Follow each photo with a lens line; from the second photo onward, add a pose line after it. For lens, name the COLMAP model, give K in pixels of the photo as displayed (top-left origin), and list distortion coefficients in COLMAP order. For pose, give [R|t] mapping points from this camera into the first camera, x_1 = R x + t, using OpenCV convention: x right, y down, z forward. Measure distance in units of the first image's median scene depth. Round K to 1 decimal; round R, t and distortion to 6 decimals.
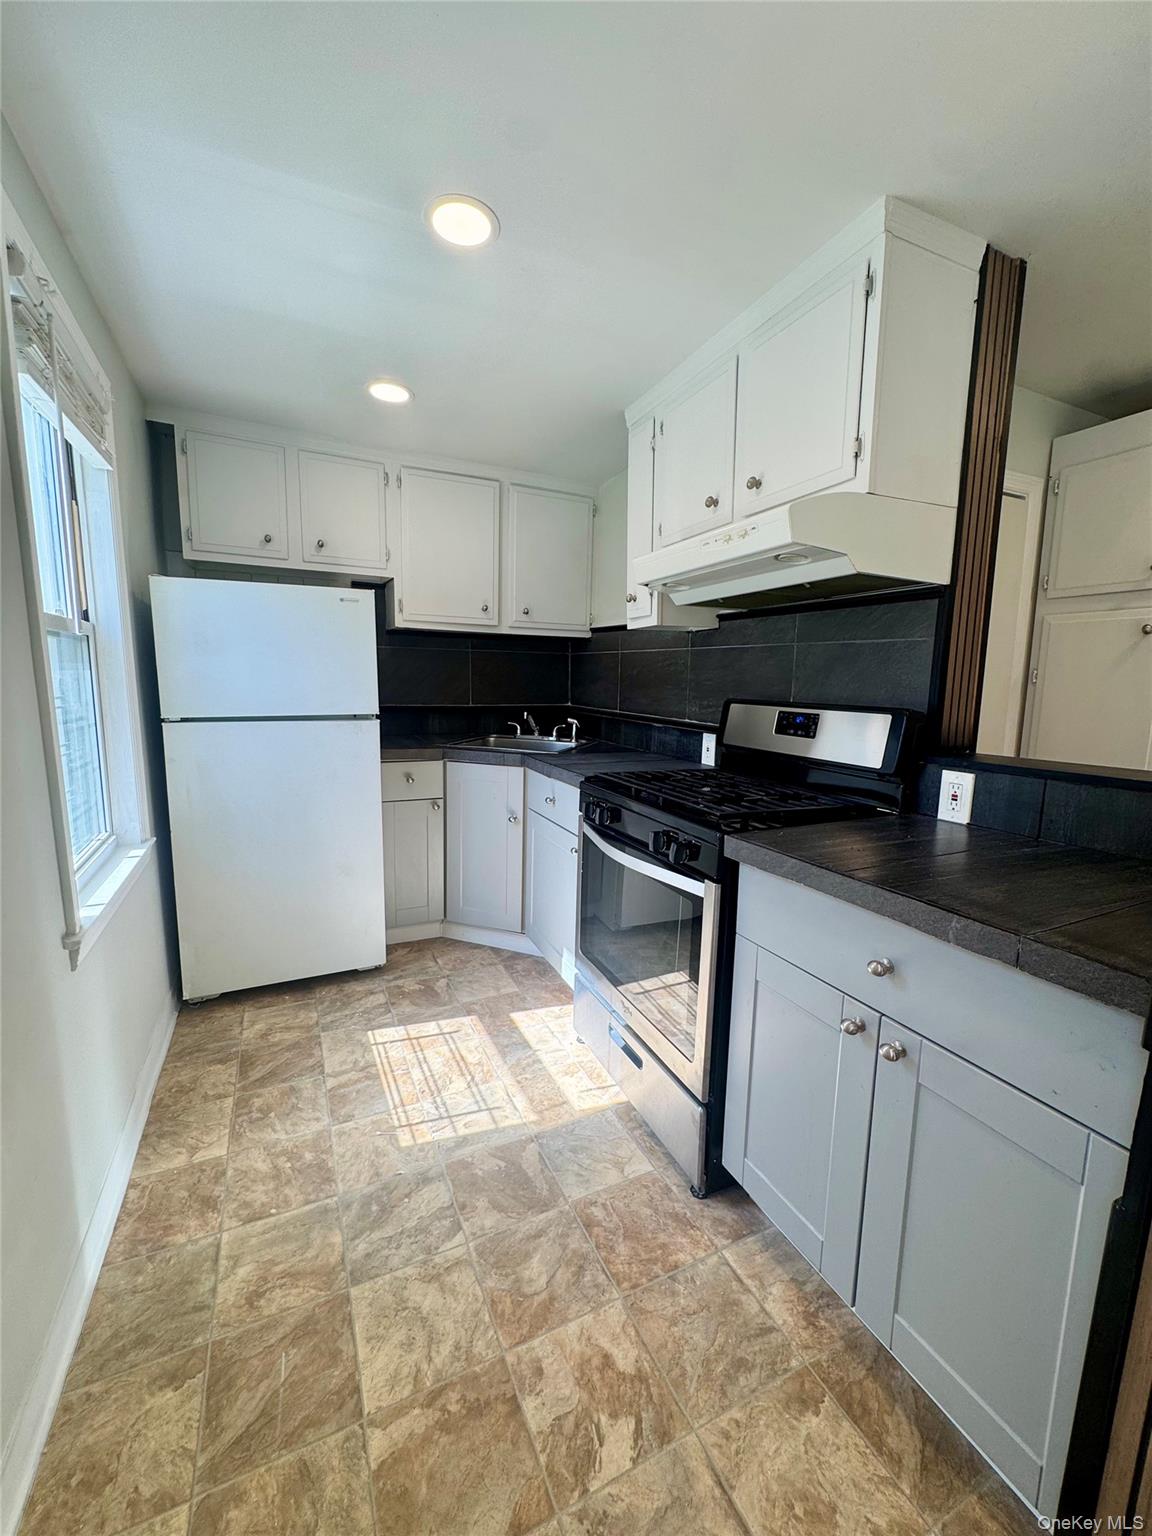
lens RADIAL K [[622.4, 0, 573.4], [0, 622.4, 769.3], [0, 0, 1]] dist [-0.004514, 0.000258]
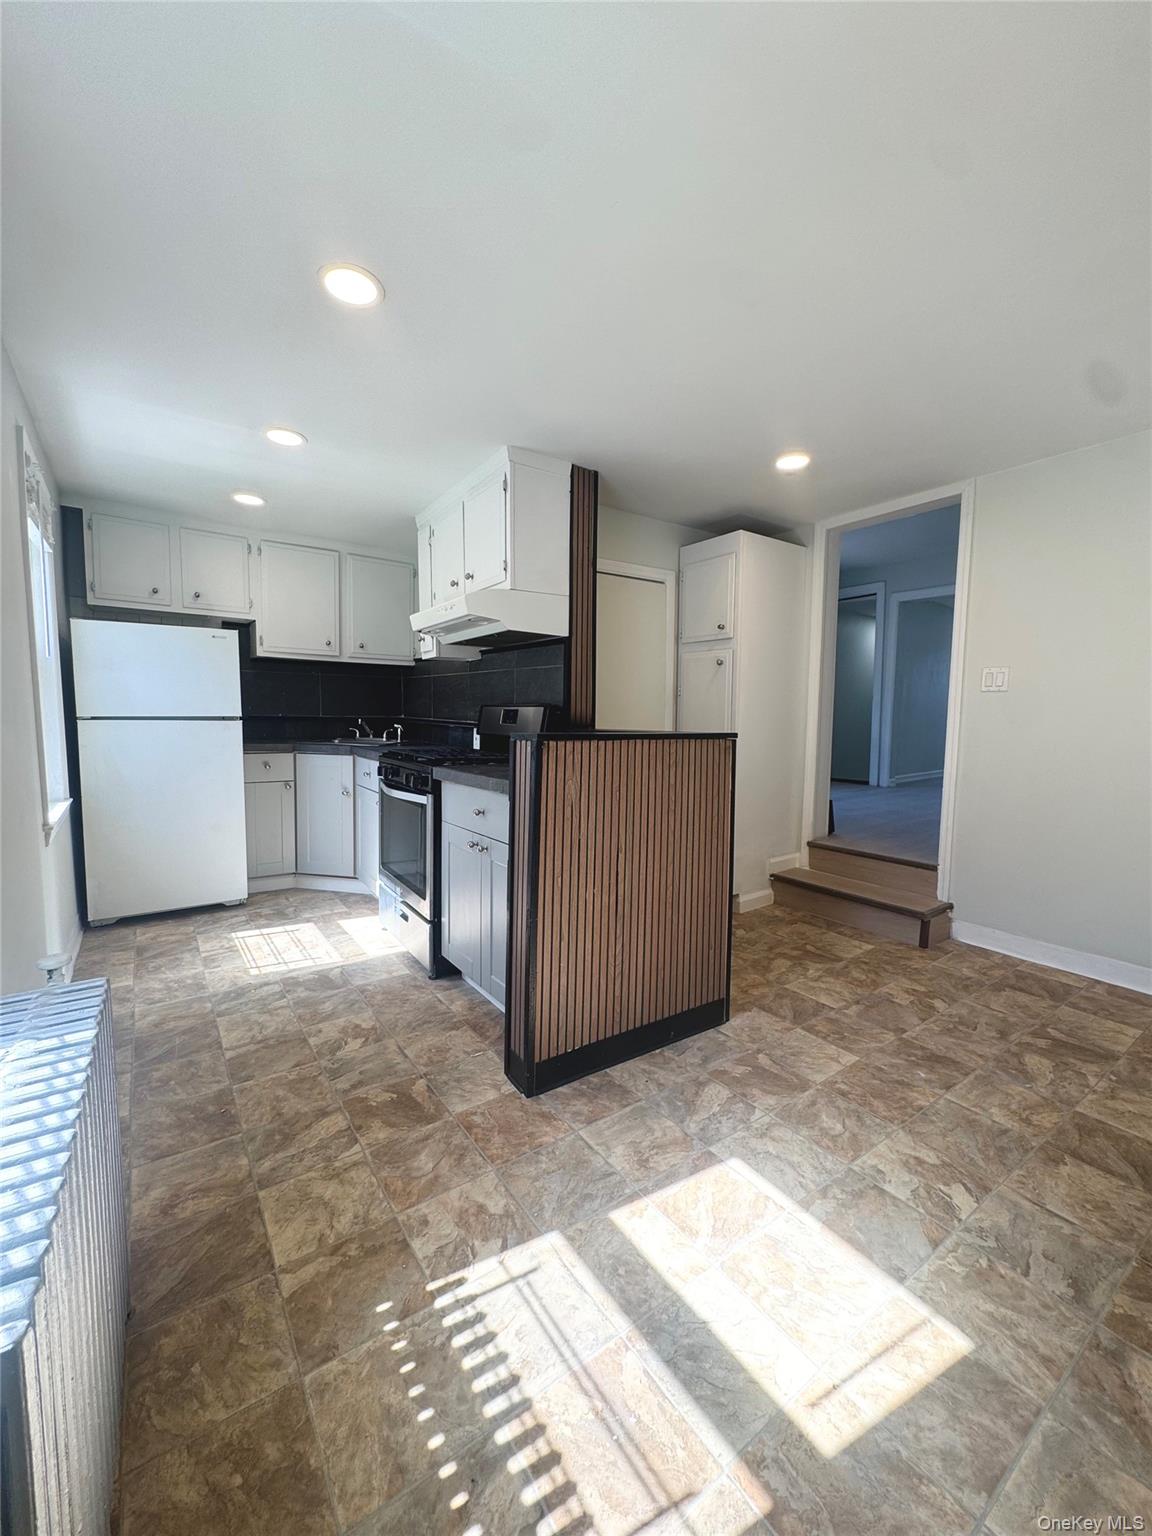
lens RADIAL K [[622.4, 0, 575.1], [0, 622.4, 767.9], [0, 0, 1]] dist [-0.004514, 0.000258]
pose [[0.985554, -0.016777, 0.168529, 0.218817], [0.025714, 0.998368, -0.050983, 0.134752], [-0.167399, 0.054580, 0.984377, -0.577008]]
